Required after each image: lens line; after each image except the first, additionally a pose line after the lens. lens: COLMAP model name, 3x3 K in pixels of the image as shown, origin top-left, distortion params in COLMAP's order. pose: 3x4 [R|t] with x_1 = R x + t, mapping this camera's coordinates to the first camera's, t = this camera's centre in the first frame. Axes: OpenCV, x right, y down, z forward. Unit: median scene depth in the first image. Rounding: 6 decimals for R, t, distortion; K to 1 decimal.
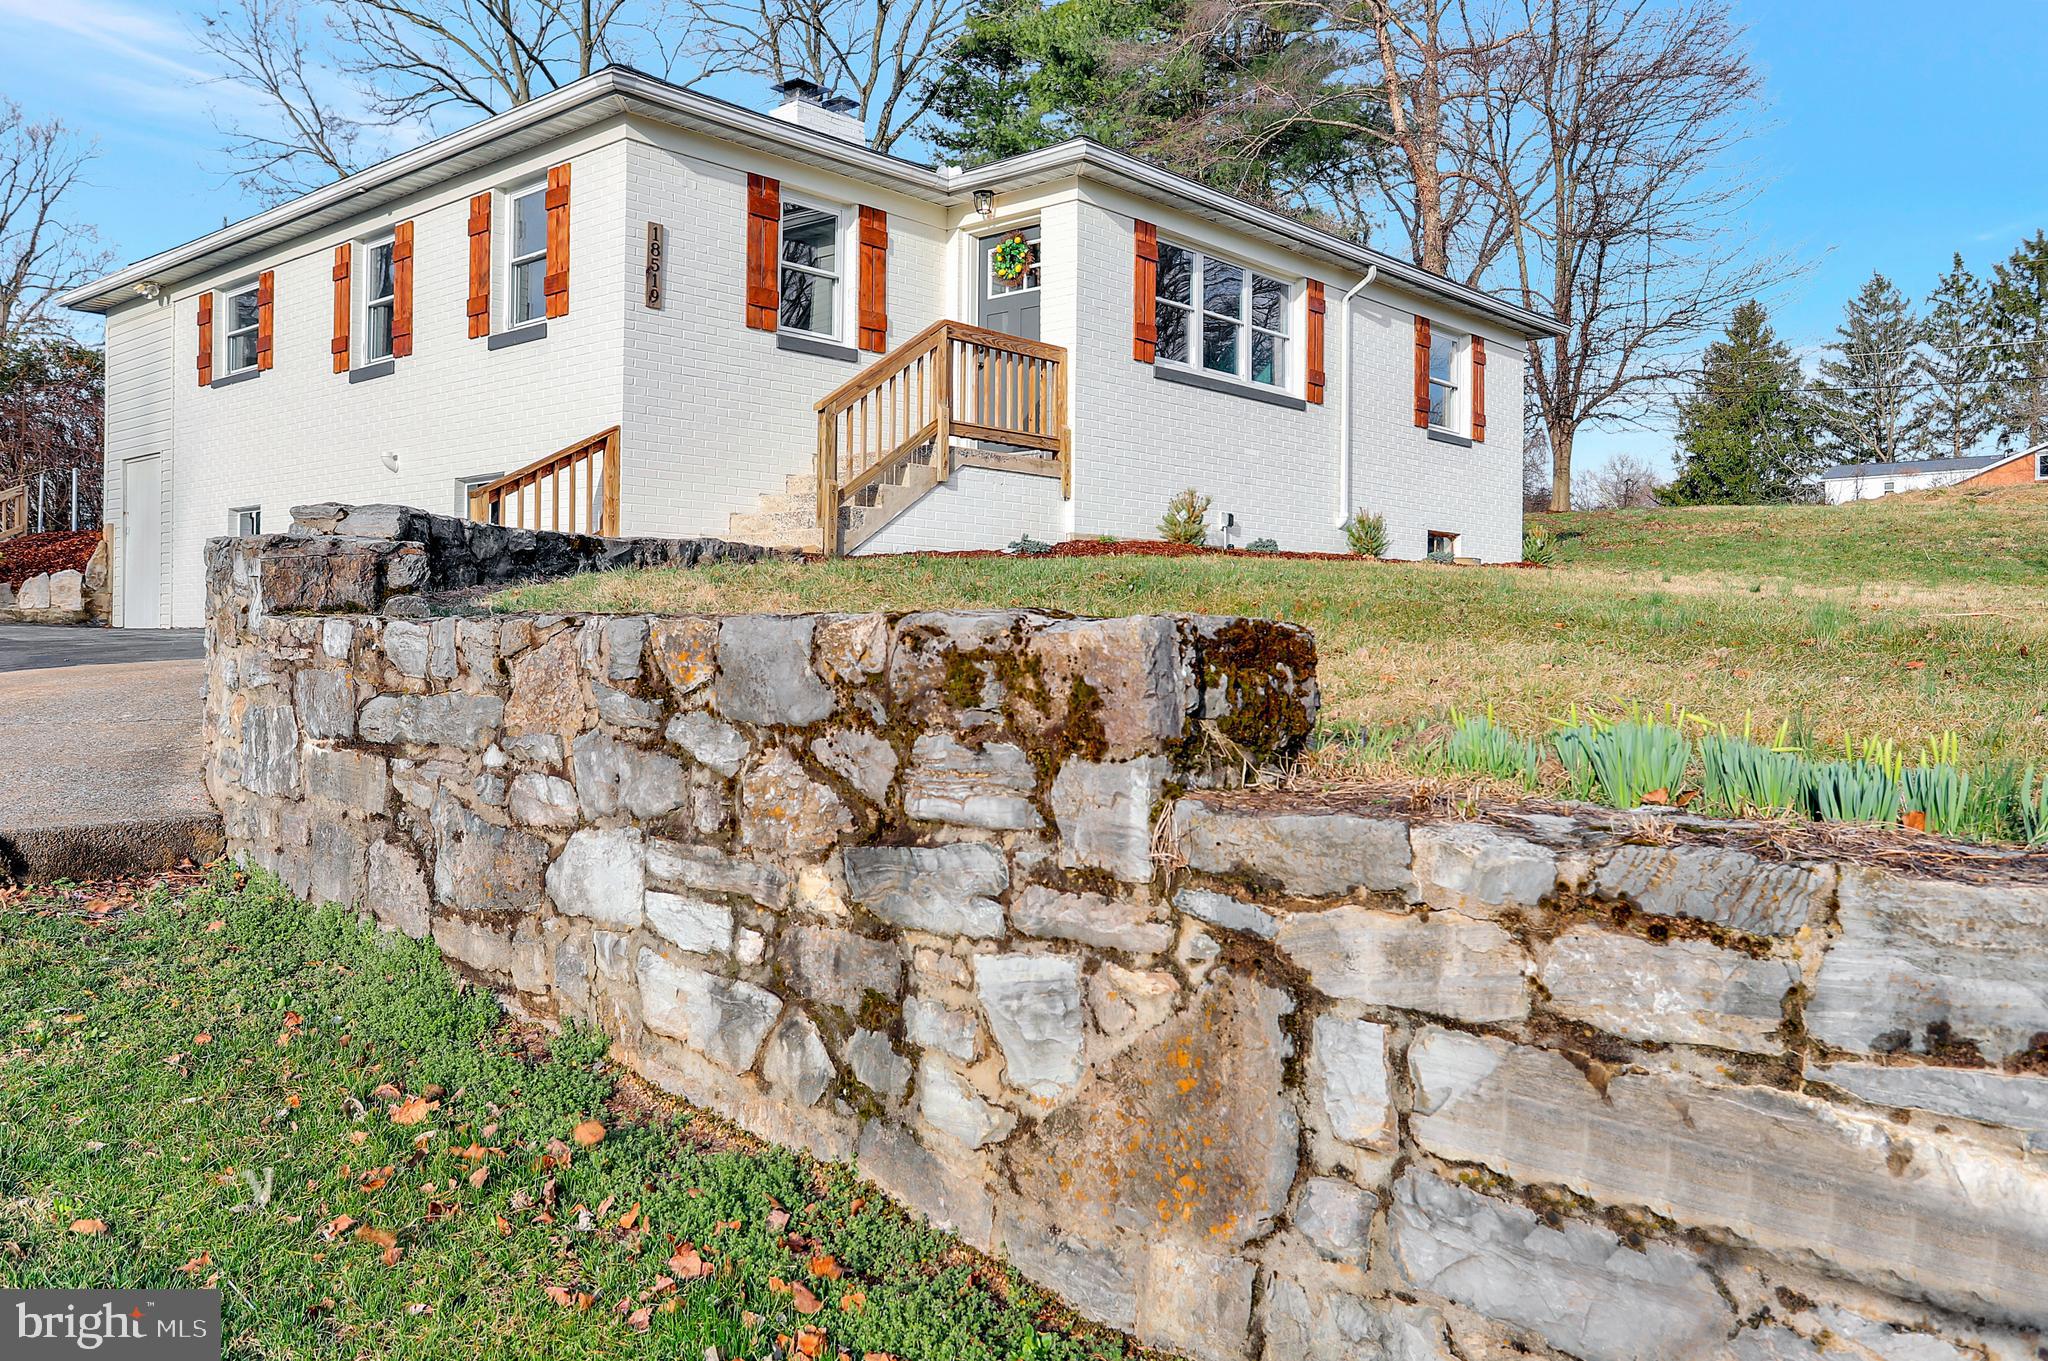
lens RADIAL K [[1676.5, 0, 1030.7], [0, 1676.5, 669.6], [0, 0, 1]] dist [-0.065509, 0.098379]
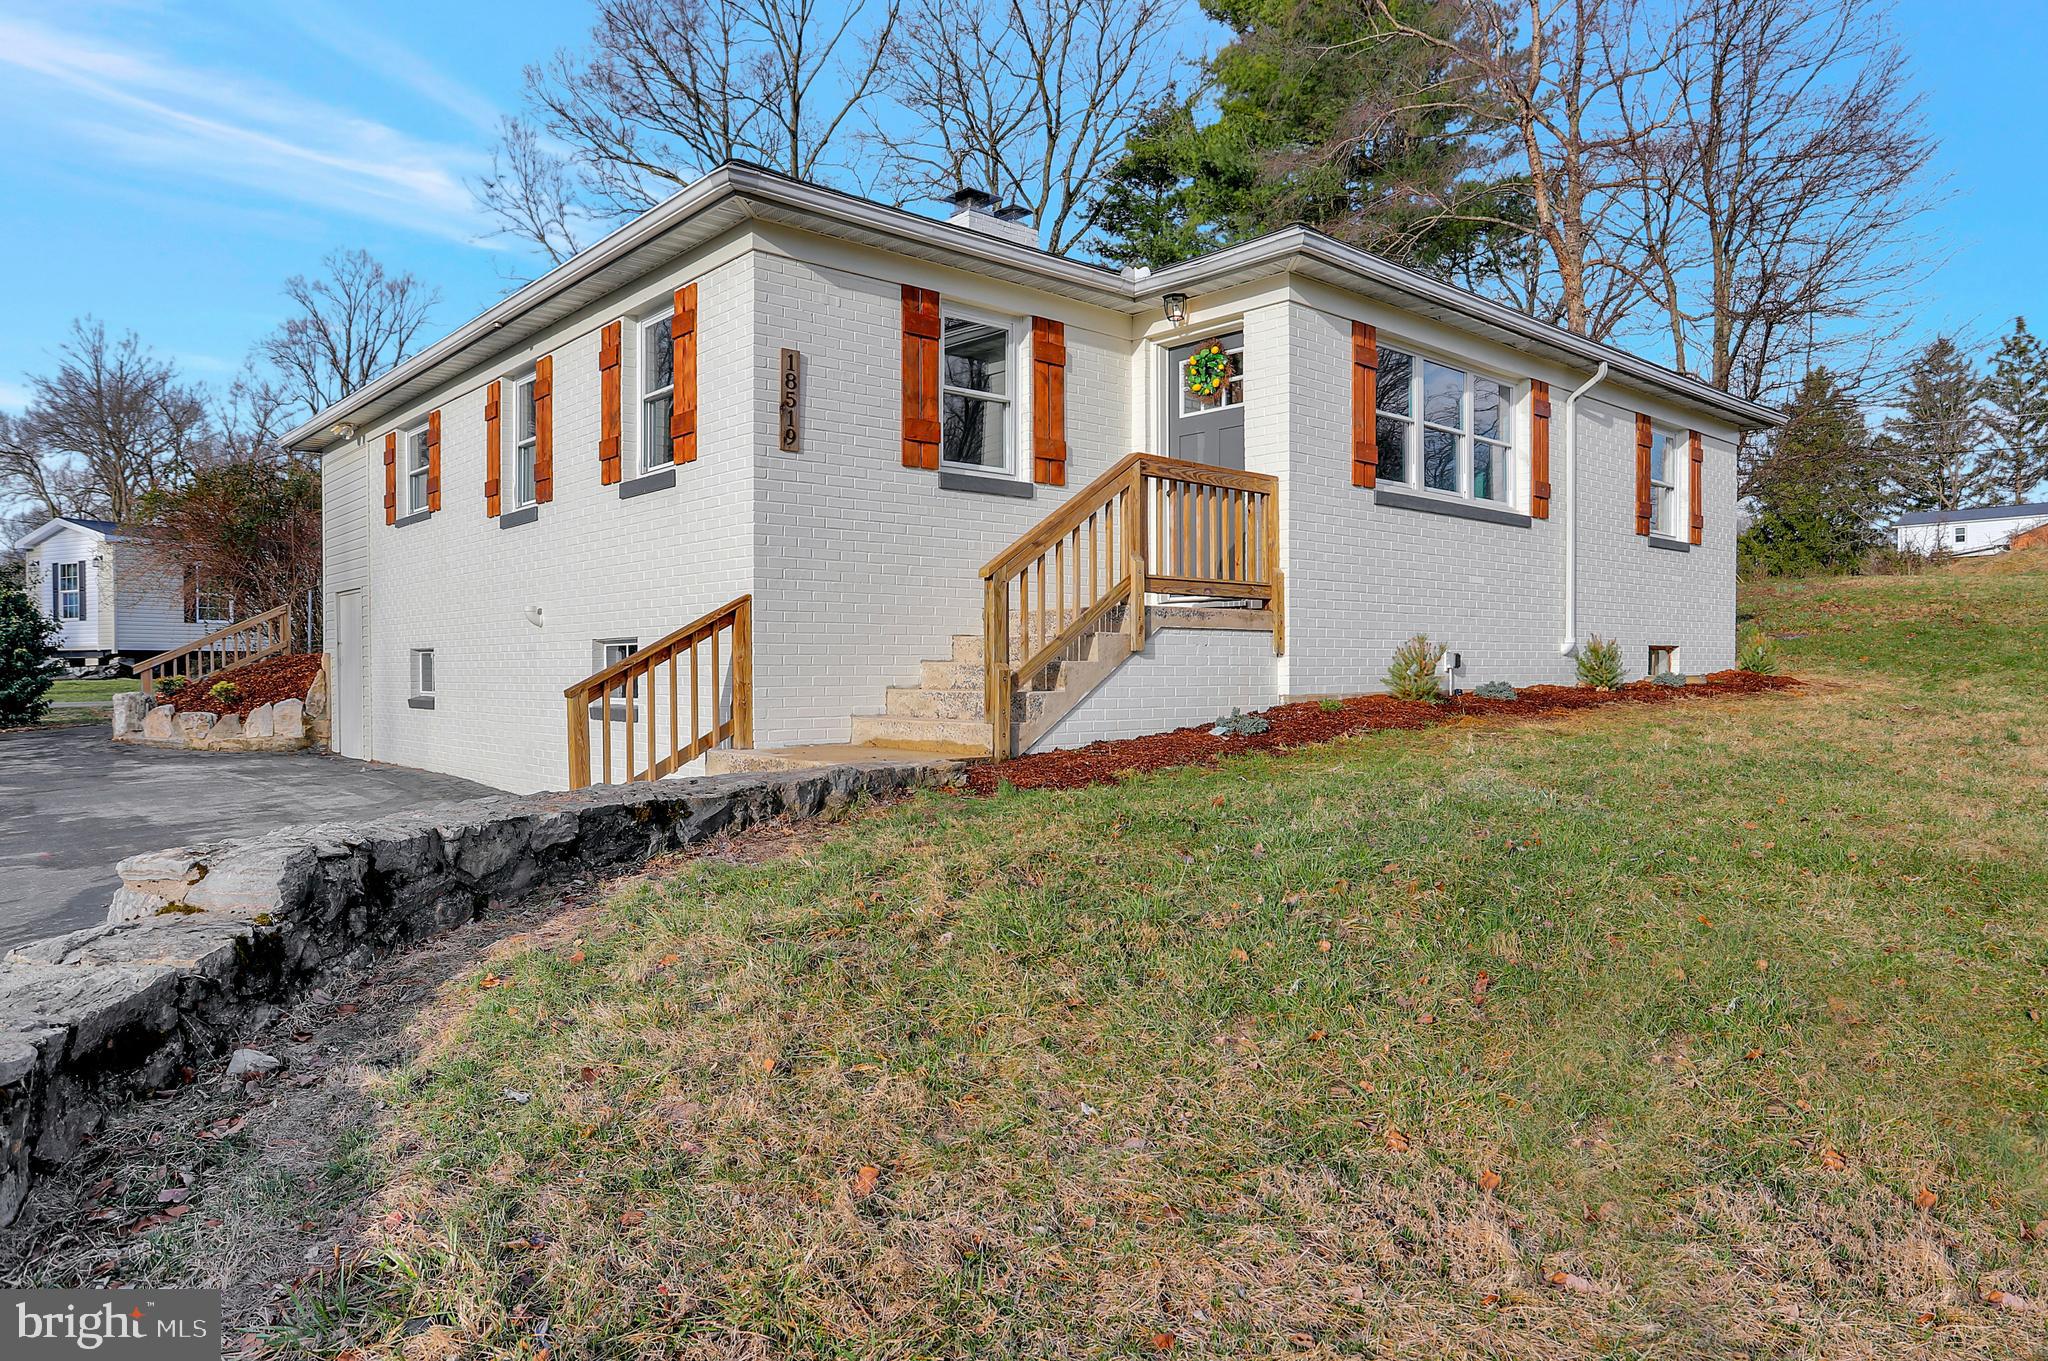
lens RADIAL K [[1265.8, 0, 1024.5], [0, 1265.8, 692.6], [0, 0, 1]] dist [-0.070287, 0.045441]
pose [[0.993399, -0.009813, -0.114287, -0.032481], [0.012684, 0.999621, 0.024424, -0.094839], [0.114005, -0.025713, 0.993147, 0.329811]]
